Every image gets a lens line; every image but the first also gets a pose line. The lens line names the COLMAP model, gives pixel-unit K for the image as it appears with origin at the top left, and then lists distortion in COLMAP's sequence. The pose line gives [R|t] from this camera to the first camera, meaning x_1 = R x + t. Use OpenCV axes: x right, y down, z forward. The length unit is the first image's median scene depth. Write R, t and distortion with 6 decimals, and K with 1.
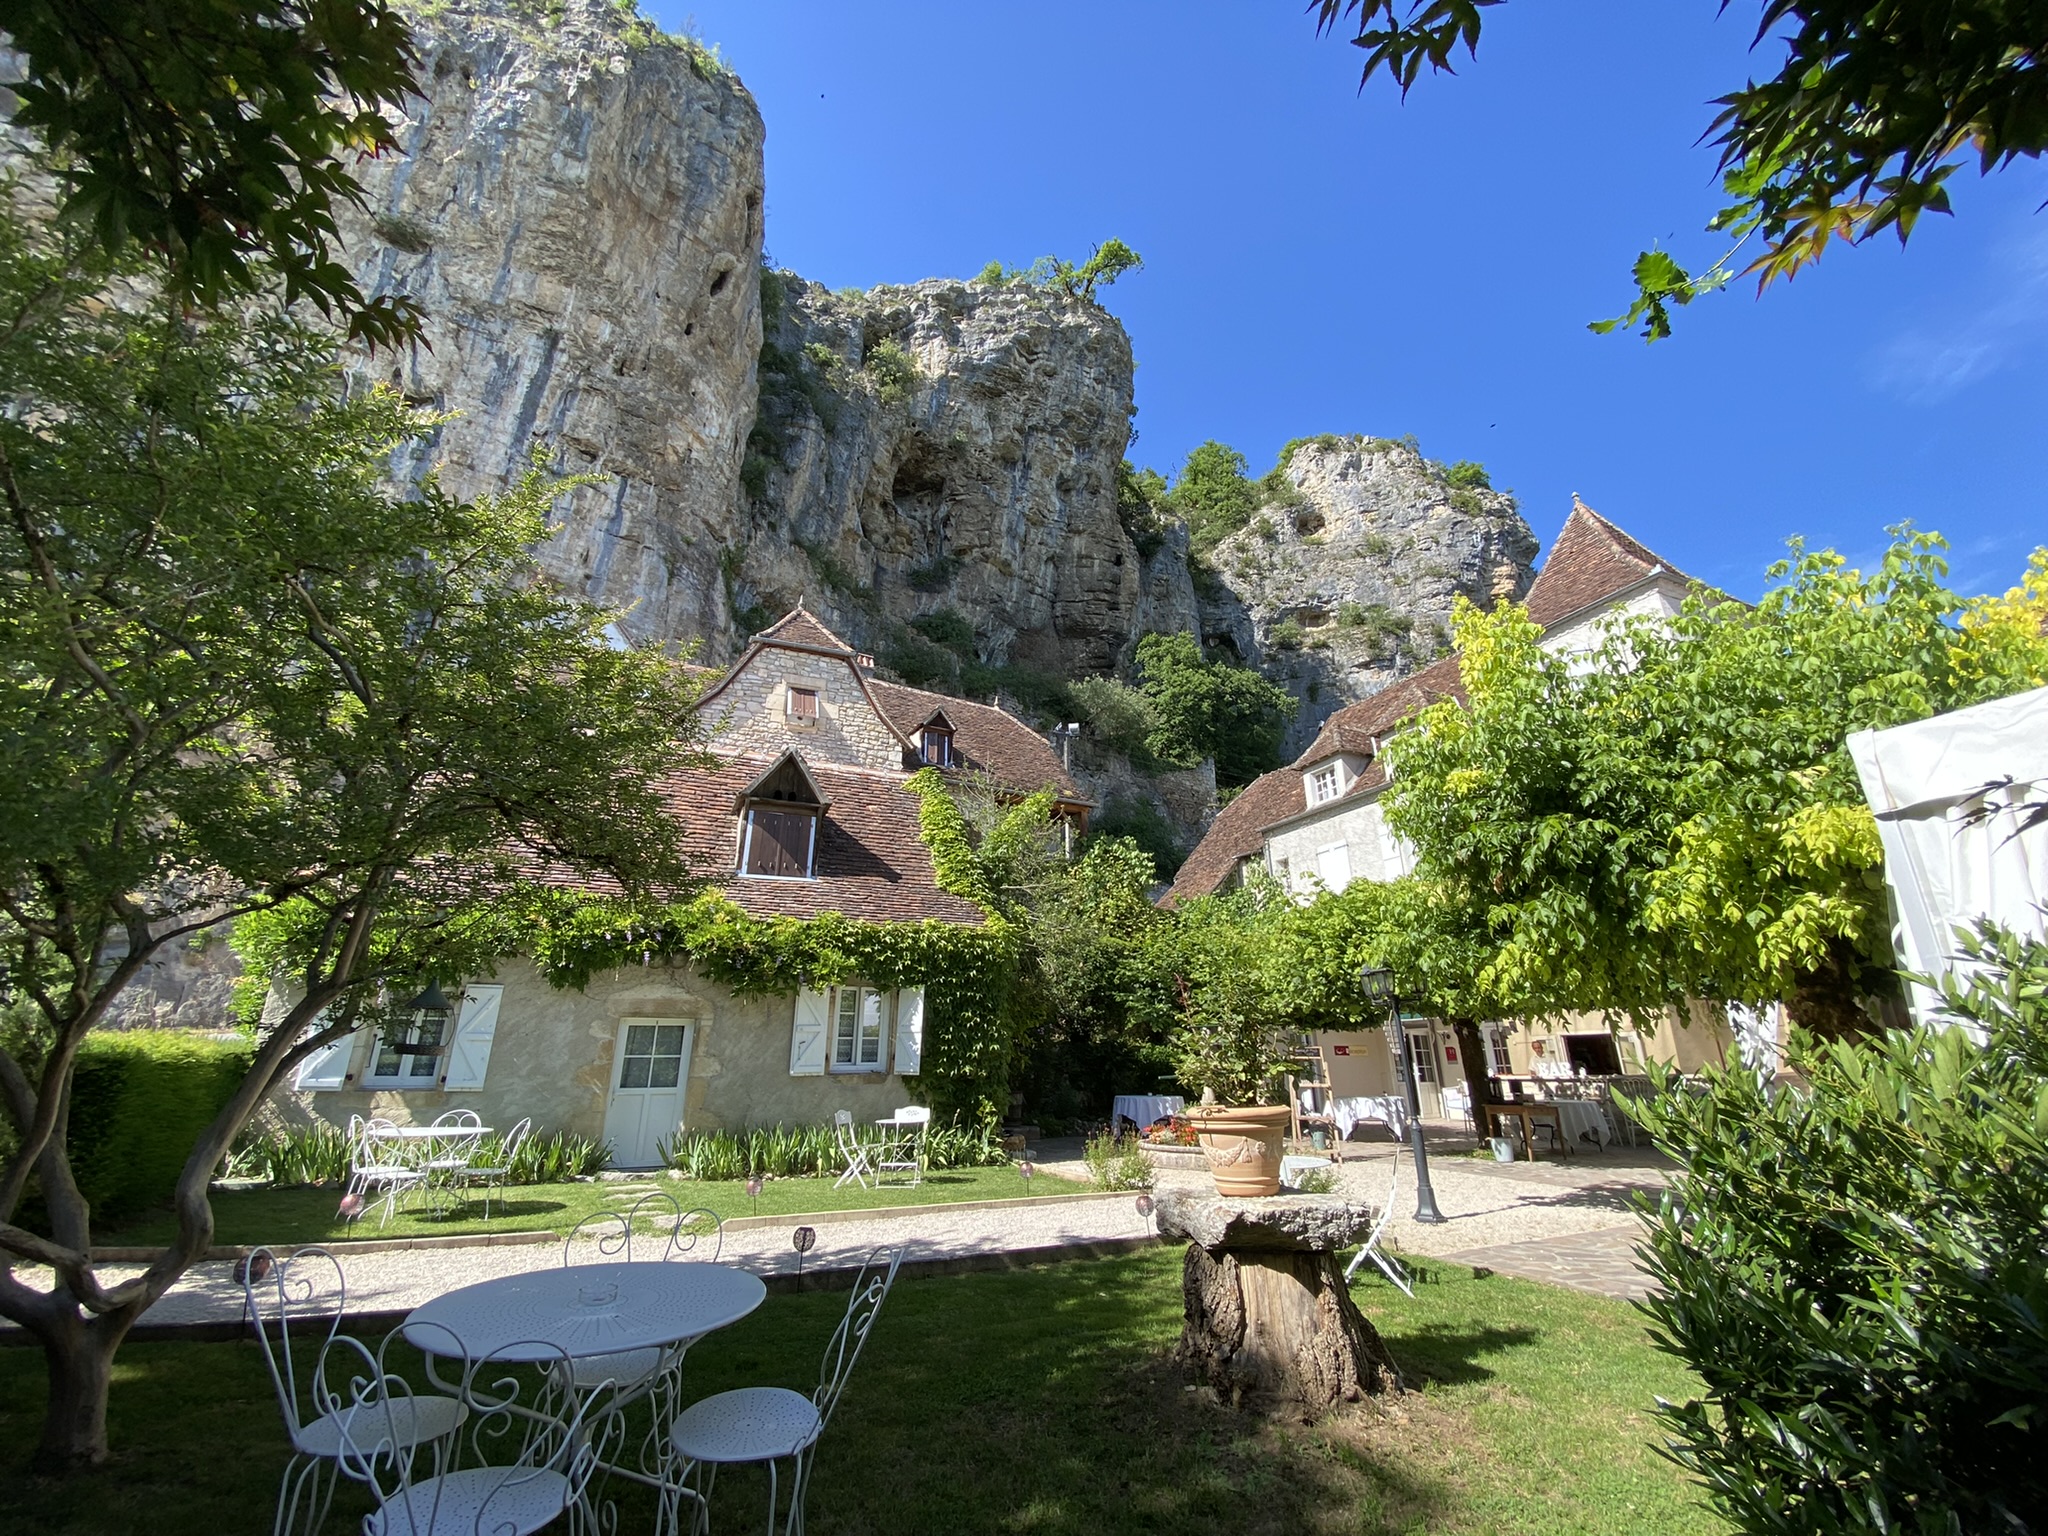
lens RADIAL K [[826.7, 0, 1017.0], [0, 826.7, 770.8], [0, 0, 1]] dist [0.053613, -0.041557]
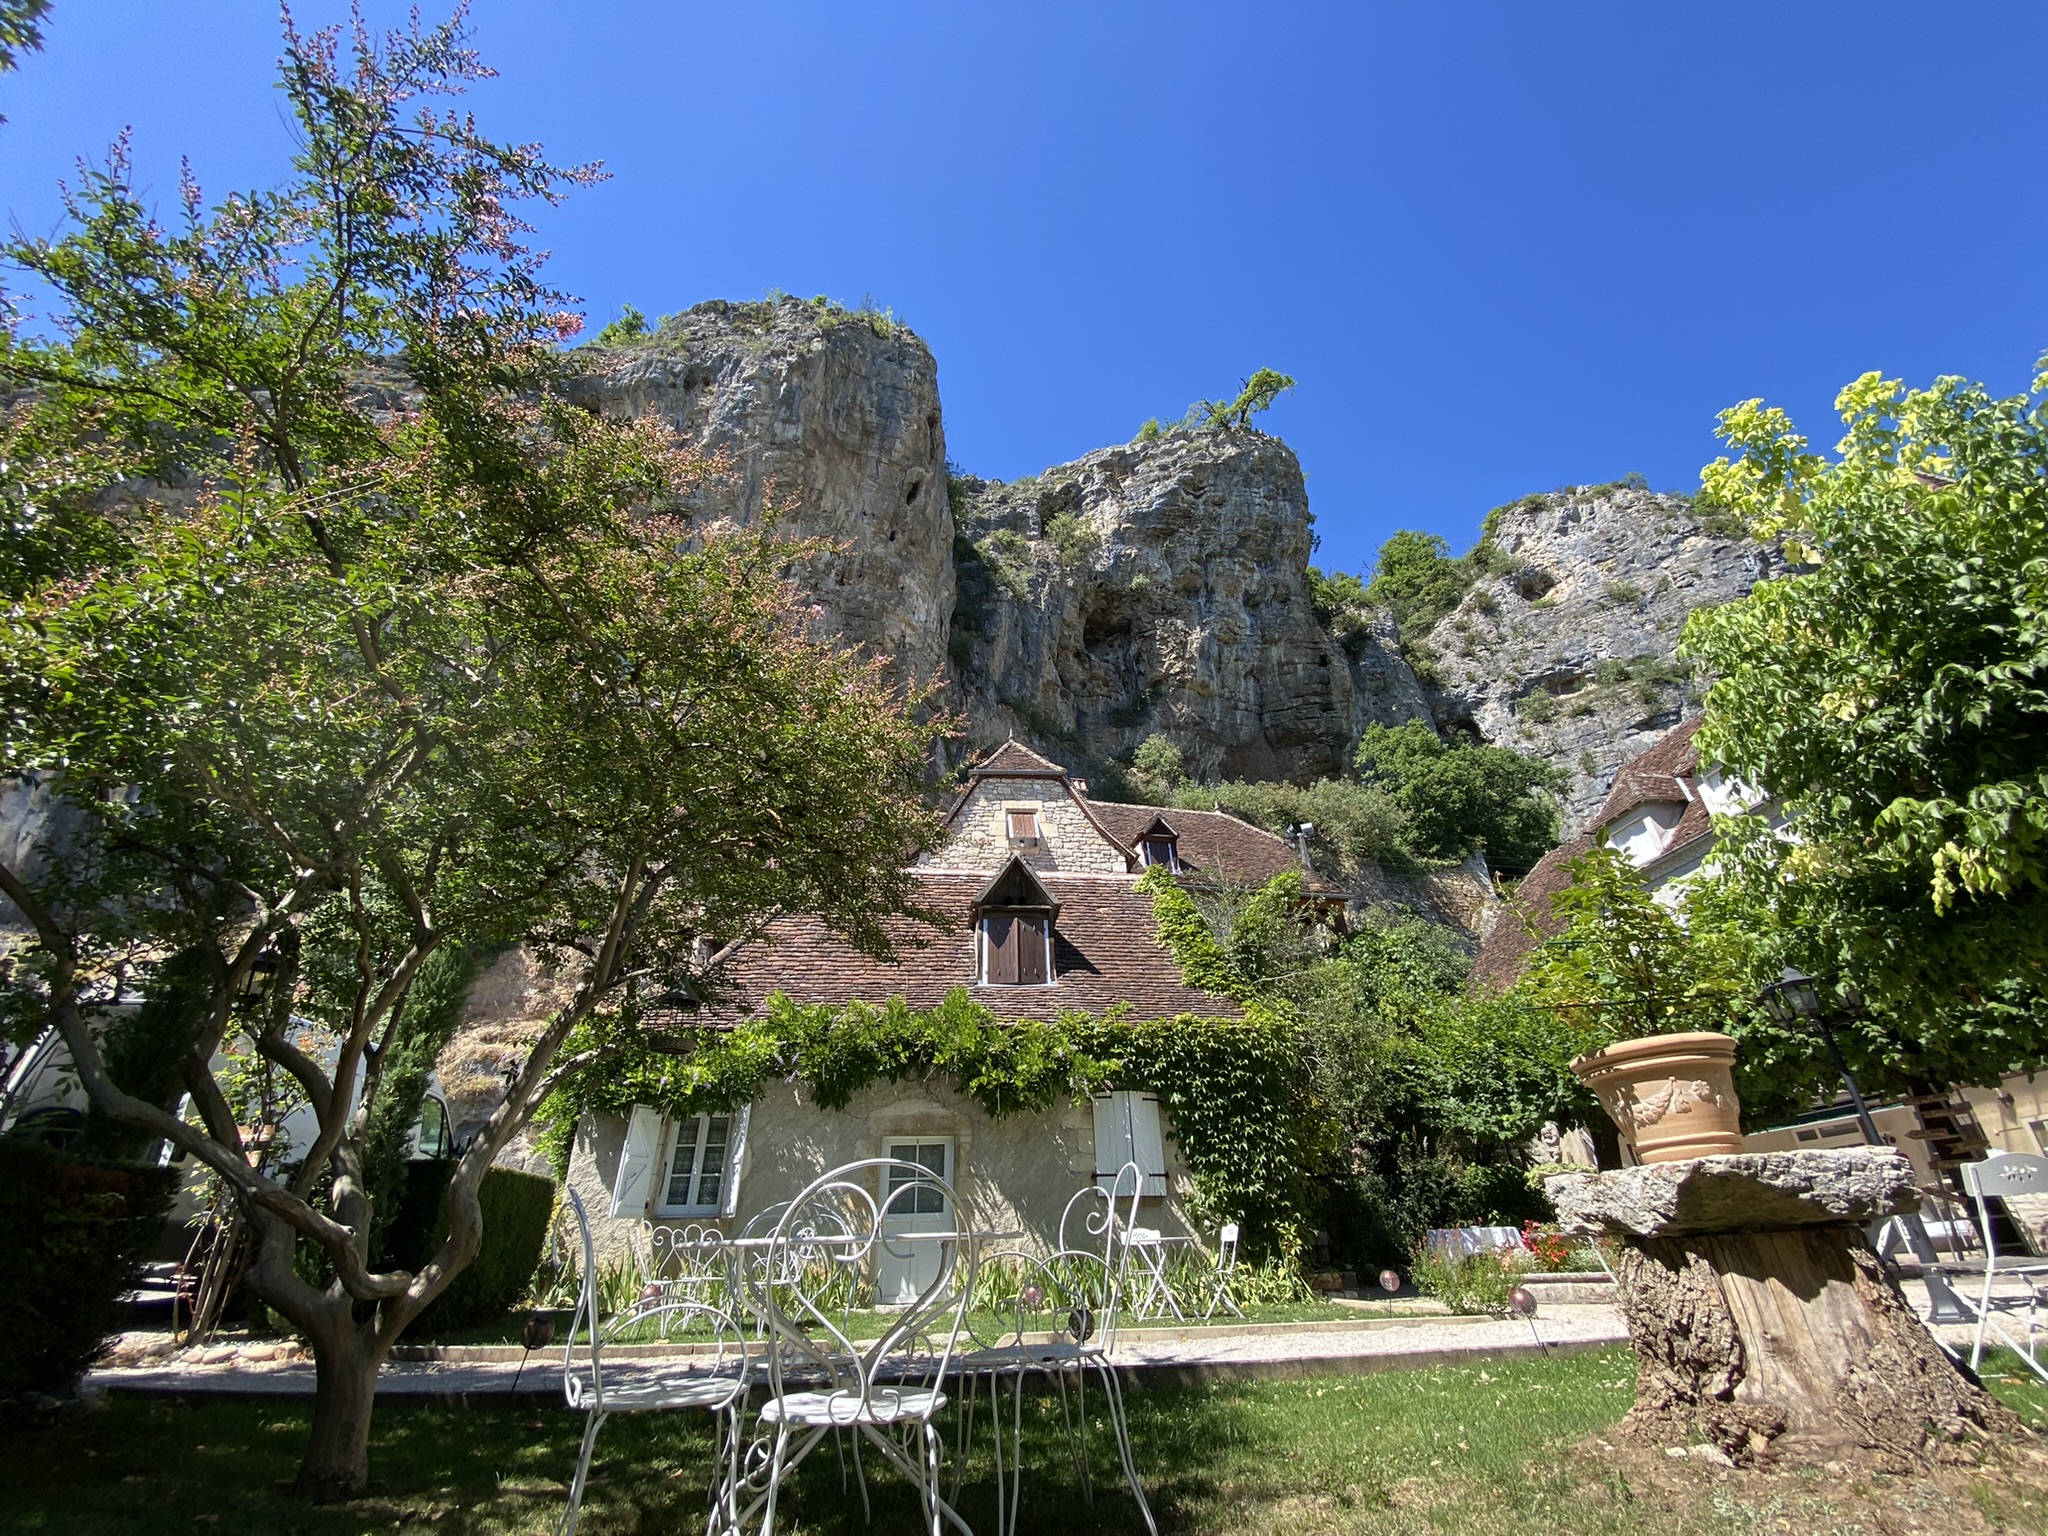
lens RADIAL K [[830.9, 0, 1019.1], [0, 830.9, 775.2], [0, 0, 1]] dist [0.035865, -0.032089]
pose [[0.956165, -0.164852, -0.242016, -0.004381], [0.120497, 0.974767, -0.187911, 0.029252], [0.266887, 0.150512, 0.951902, 0.016689]]
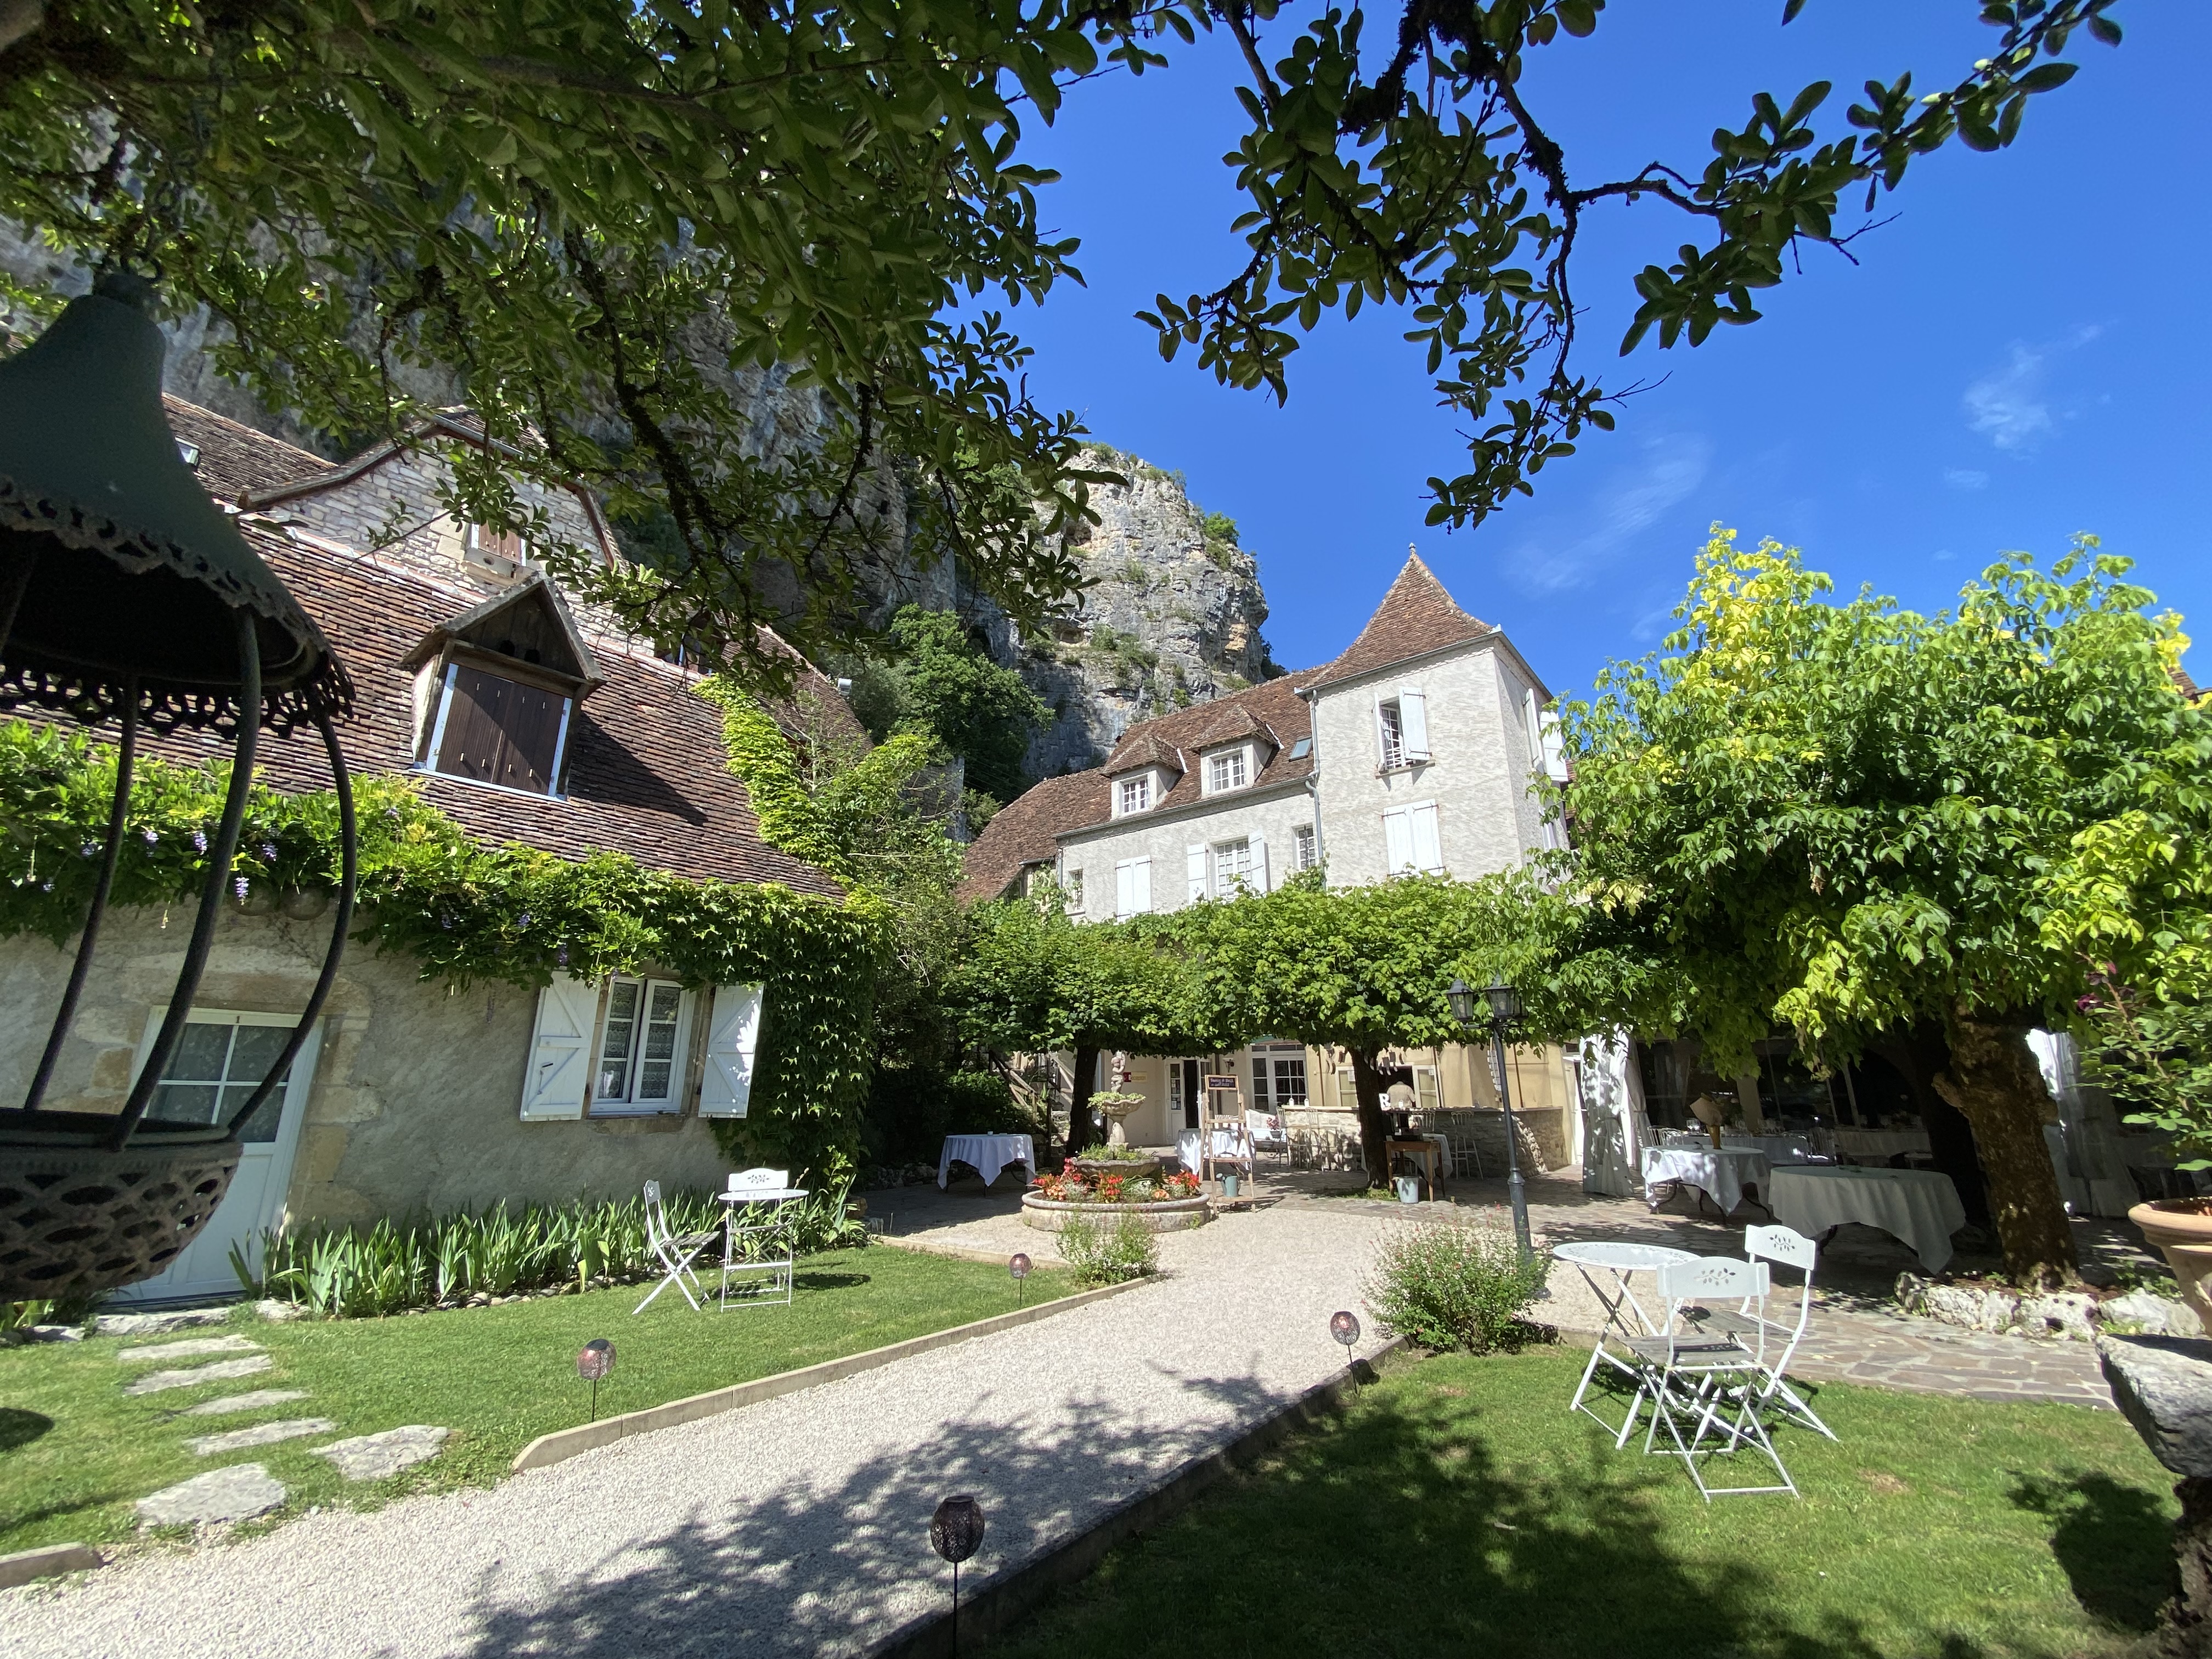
lens RADIAL K [[895.1, 0, 1104.3], [0, 895.1, 837.5], [0, 0, 1]] dist [0.026499, -0.022994]
pose [[0.892403, 0.124101, 0.433838, -0.073438], [-0.152285, 0.987861, 0.030667, 0.032779], [-0.424766, -0.093435, 0.900469, 0.102701]]
